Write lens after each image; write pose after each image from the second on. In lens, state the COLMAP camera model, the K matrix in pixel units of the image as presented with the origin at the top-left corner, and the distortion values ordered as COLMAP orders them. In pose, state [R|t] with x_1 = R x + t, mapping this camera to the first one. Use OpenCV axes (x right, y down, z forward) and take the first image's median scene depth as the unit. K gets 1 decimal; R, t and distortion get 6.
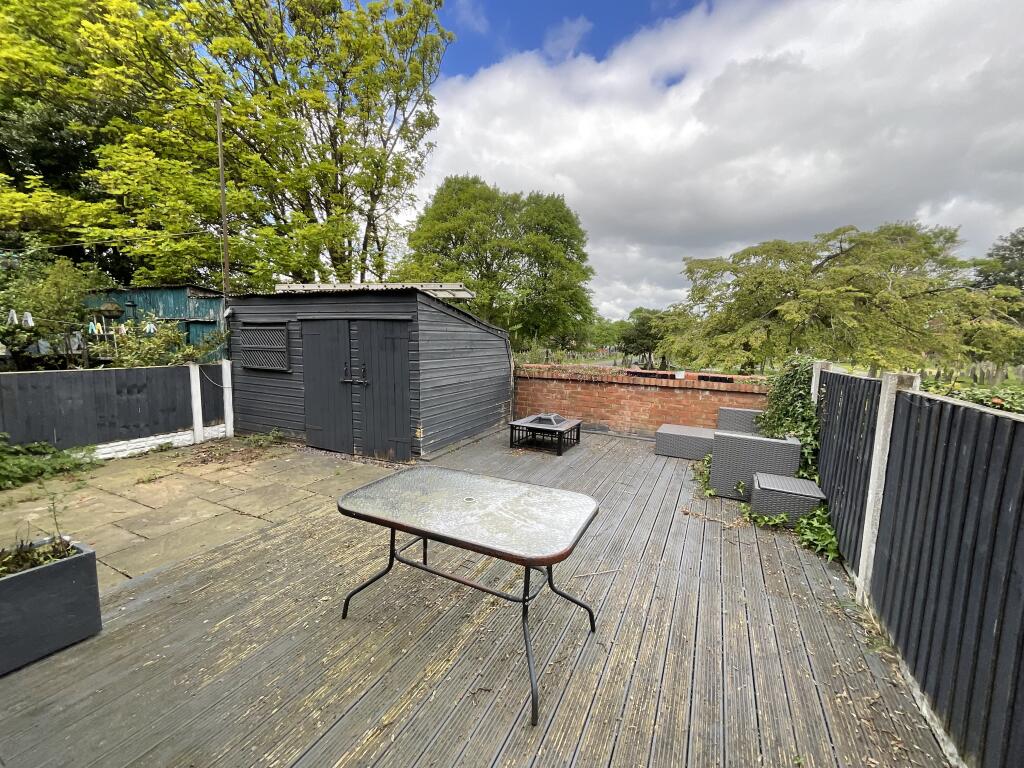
lens RADIAL K [[412.7, 0, 513.3], [0, 412.7, 384.3], [0, 0, 1]] dist [0.002271, 0.000258]
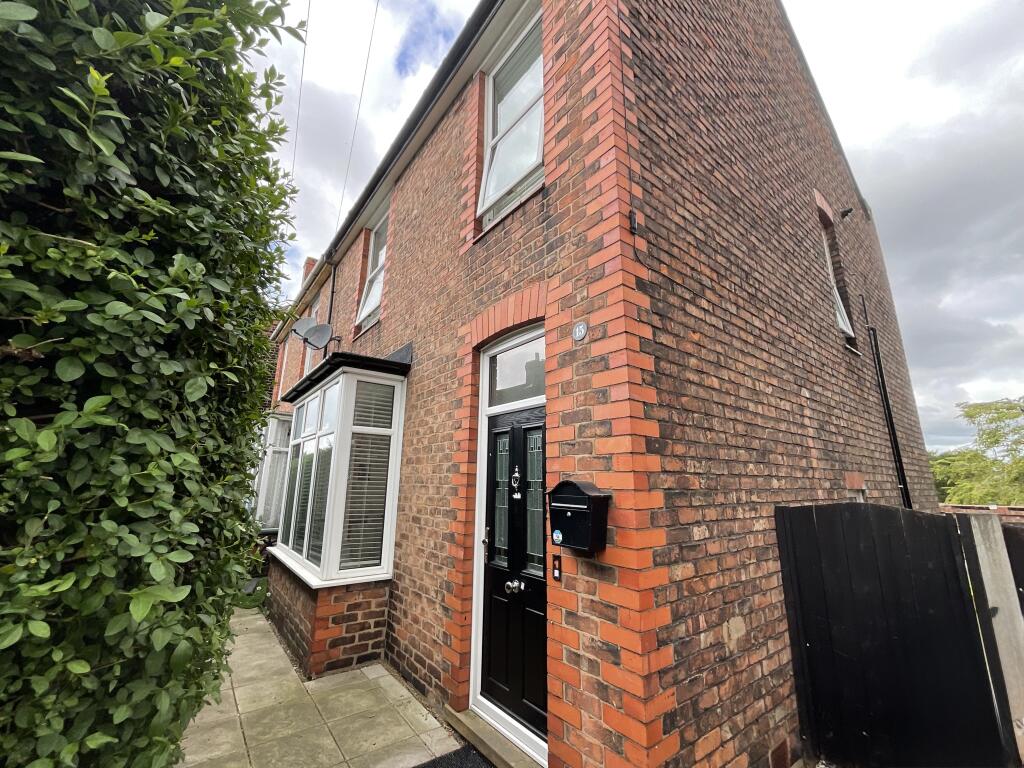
lens RADIAL K [[412.7, 0, 512.2], [0, 412.7, 387.0], [0, 0, 1]] dist [0.002271, 0.000258]
pose [[0.904924, -0.108774, -0.411438, -0.154283], [-0.038697, 0.941748, -0.334085, 0.037764], [0.423810, 0.318243, 0.848001, -0.342567]]
